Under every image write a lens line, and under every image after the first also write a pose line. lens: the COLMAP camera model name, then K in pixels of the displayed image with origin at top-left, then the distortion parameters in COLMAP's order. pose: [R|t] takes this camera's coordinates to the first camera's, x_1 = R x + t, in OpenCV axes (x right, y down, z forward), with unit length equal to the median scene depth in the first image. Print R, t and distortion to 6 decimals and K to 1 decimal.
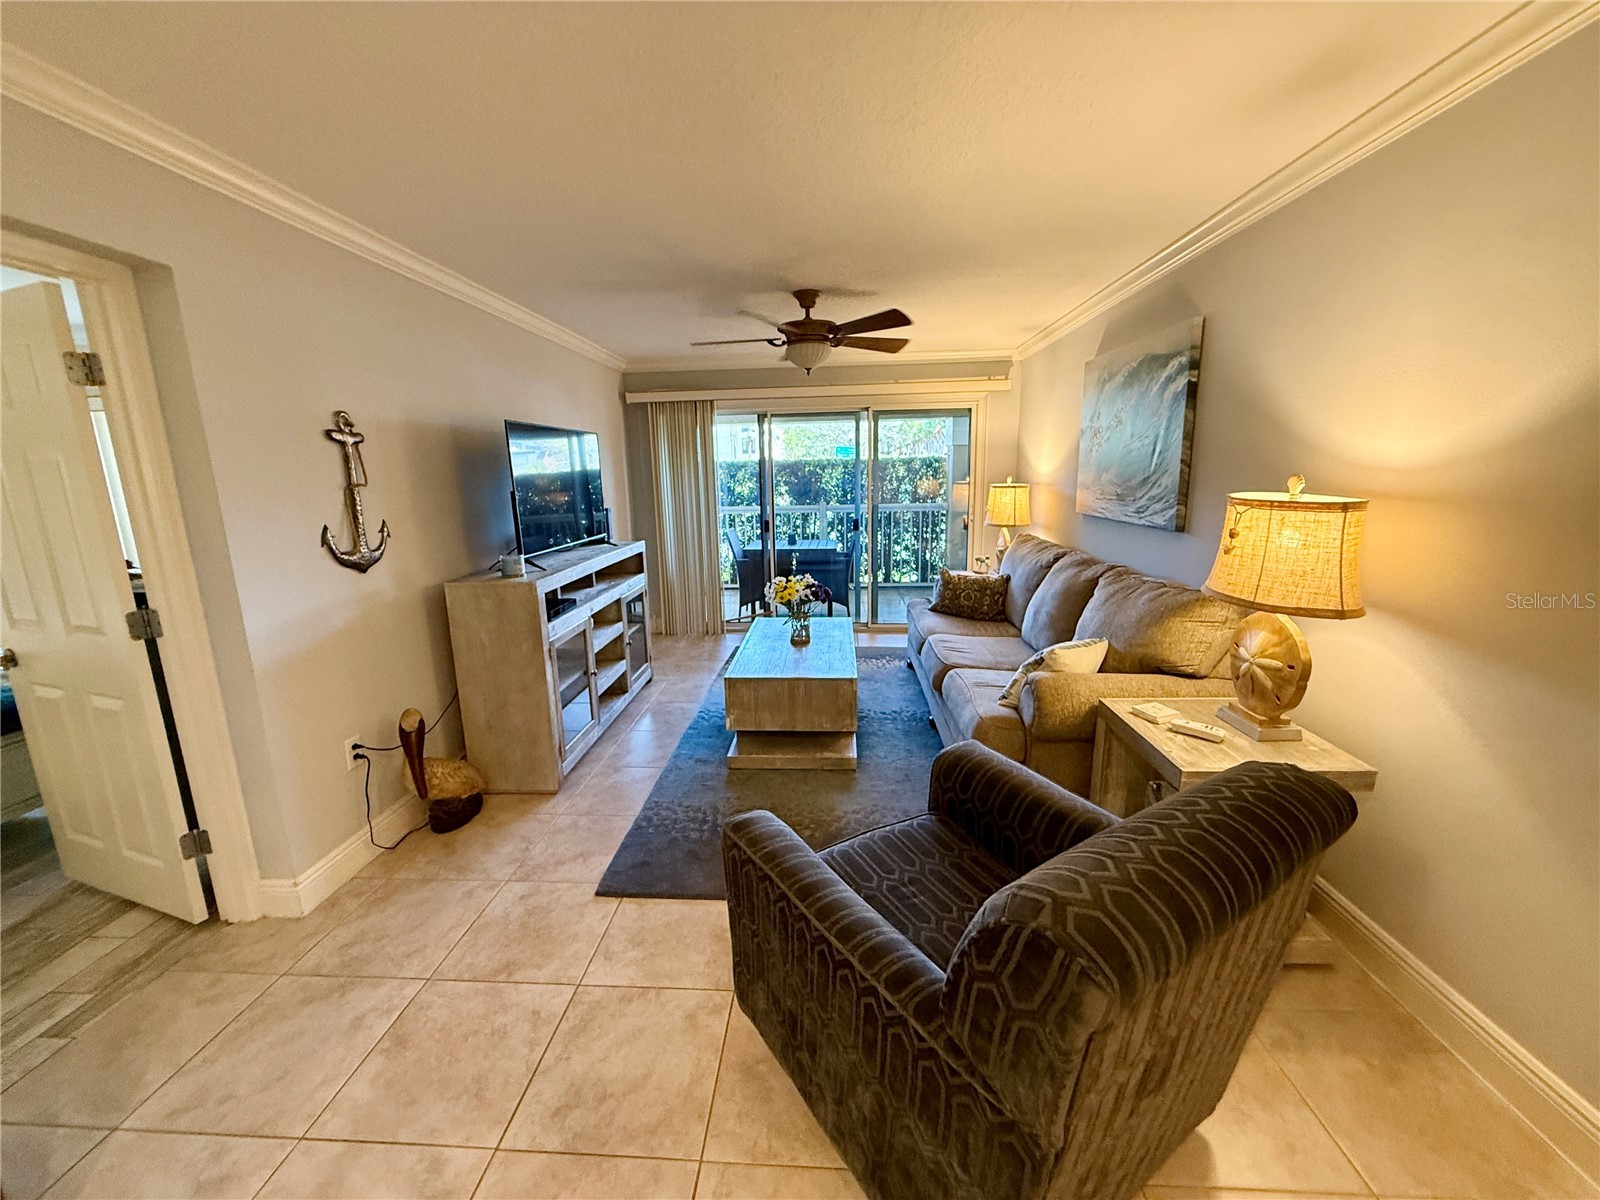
lens RADIAL K [[634.5, 0, 795.2], [0, 634.5, 601.1], [0, 0, 1]] dist [0.000034, -0.000091]
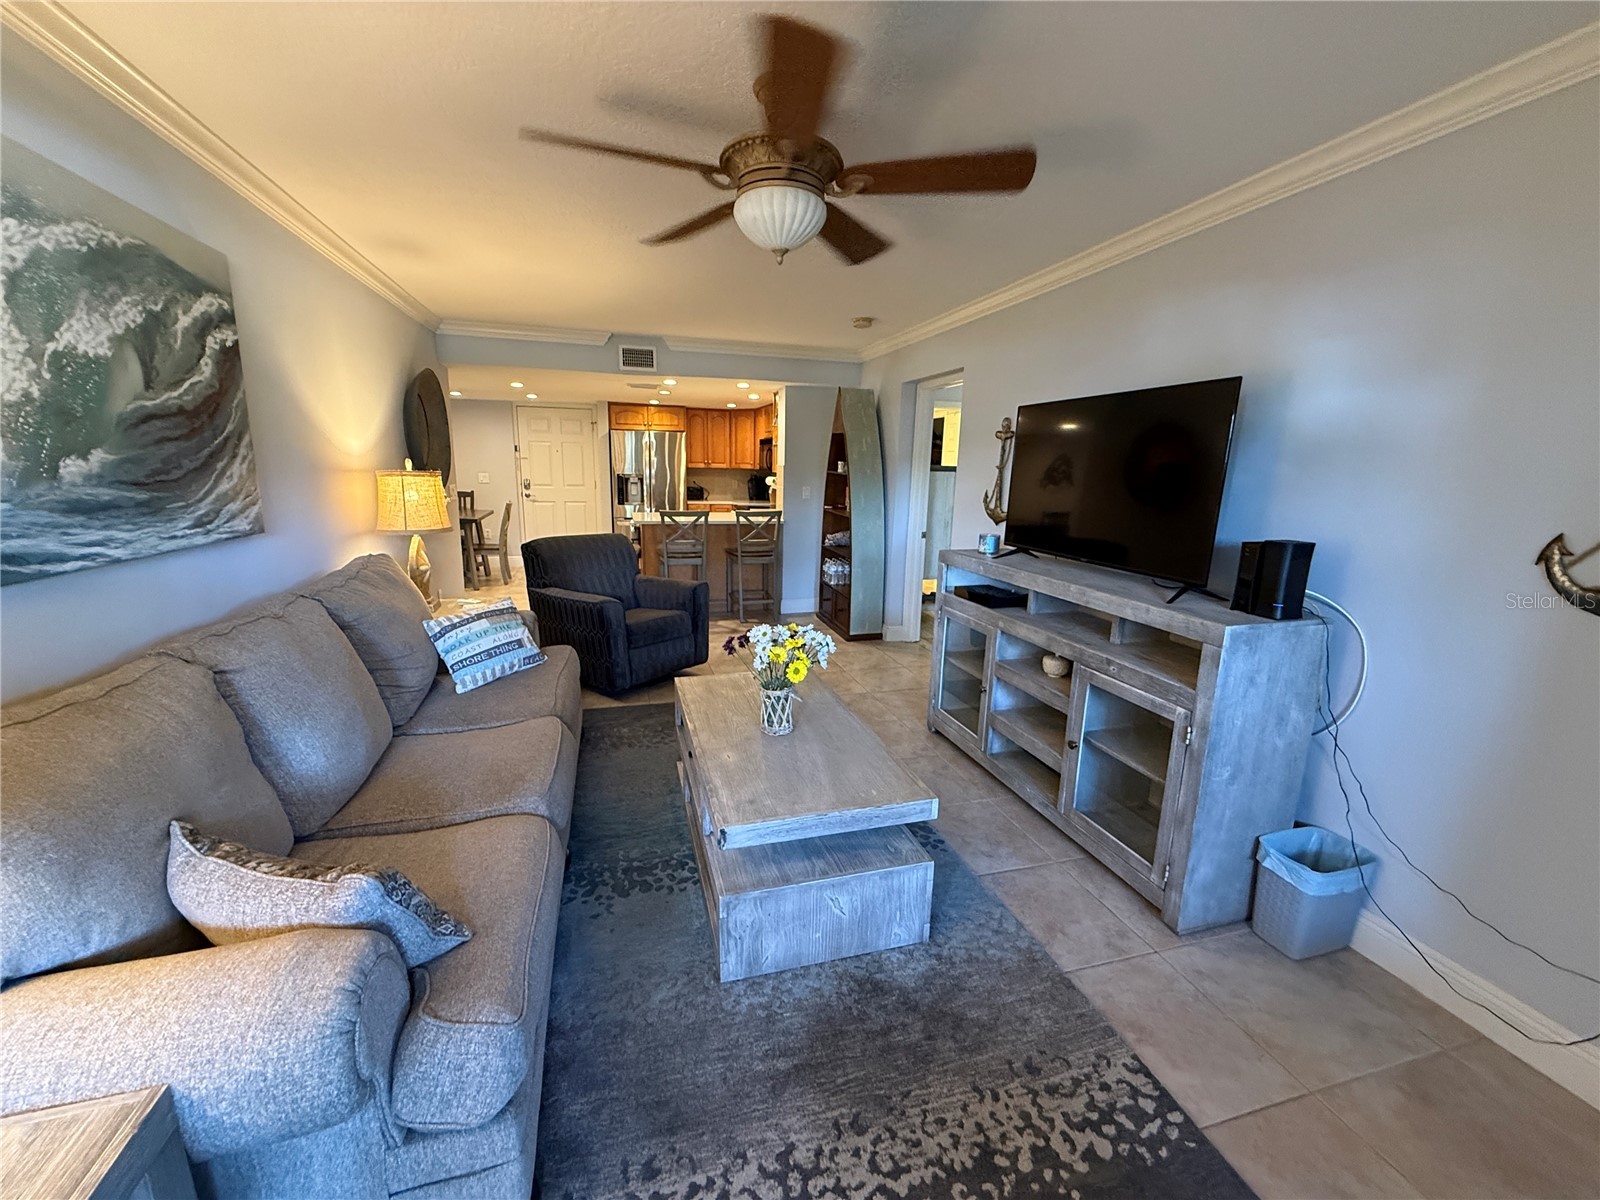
lens RADIAL K [[634.5, 0, 795.2], [0, 634.5, 601.1], [0, 0, 1]] dist [0.000034, -0.000091]
pose [[-0.943293, 0.073829, -0.323648, 0.200565], [-0.062488, 0.918036, 0.391542, -0.323564], [0.326027, 0.389563, -0.861364, 1.631919]]
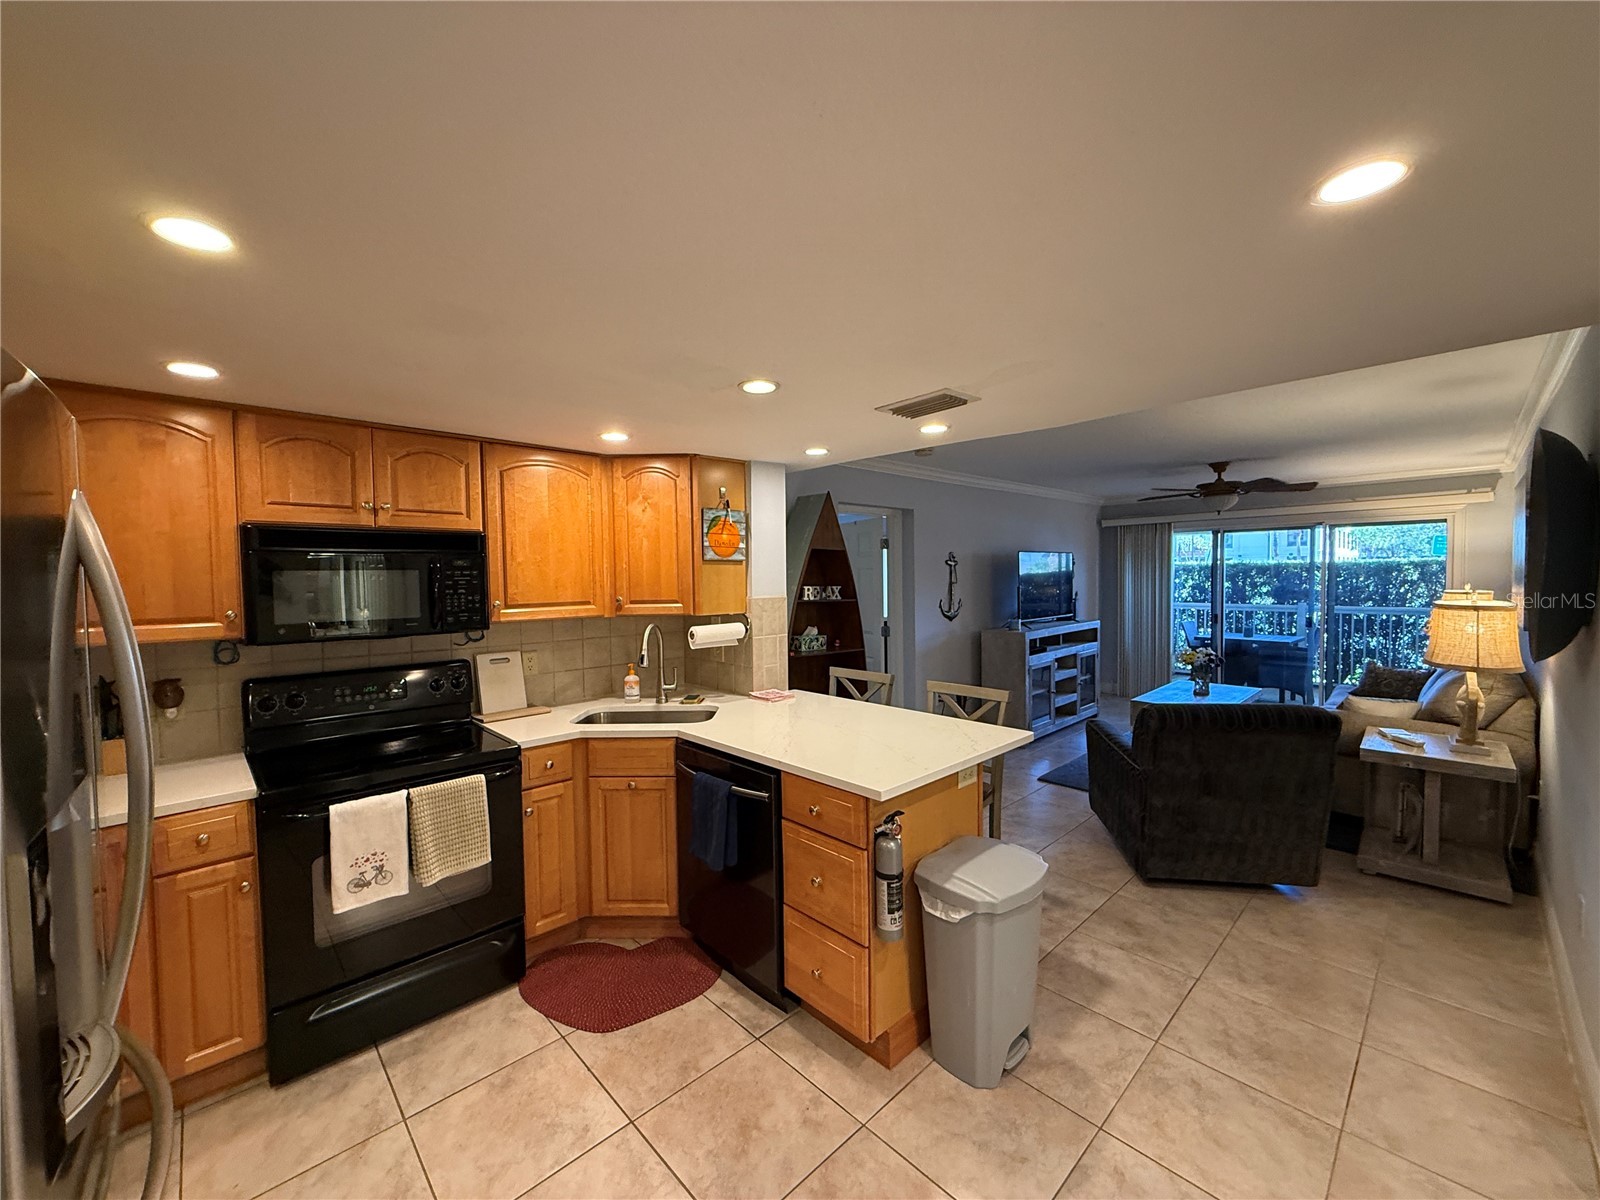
lens RADIAL K [[634.5, 0, 795.2], [0, 634.5, 601.1], [0, 0, 1]] dist [0.000034, -0.000091]
pose [[0.732512, 0.038911, -0.679641, 0.329590], [-0.136633, 0.986453, -0.090785, 0.122753], [0.666901, 0.159363, 0.727905, -0.757420]]
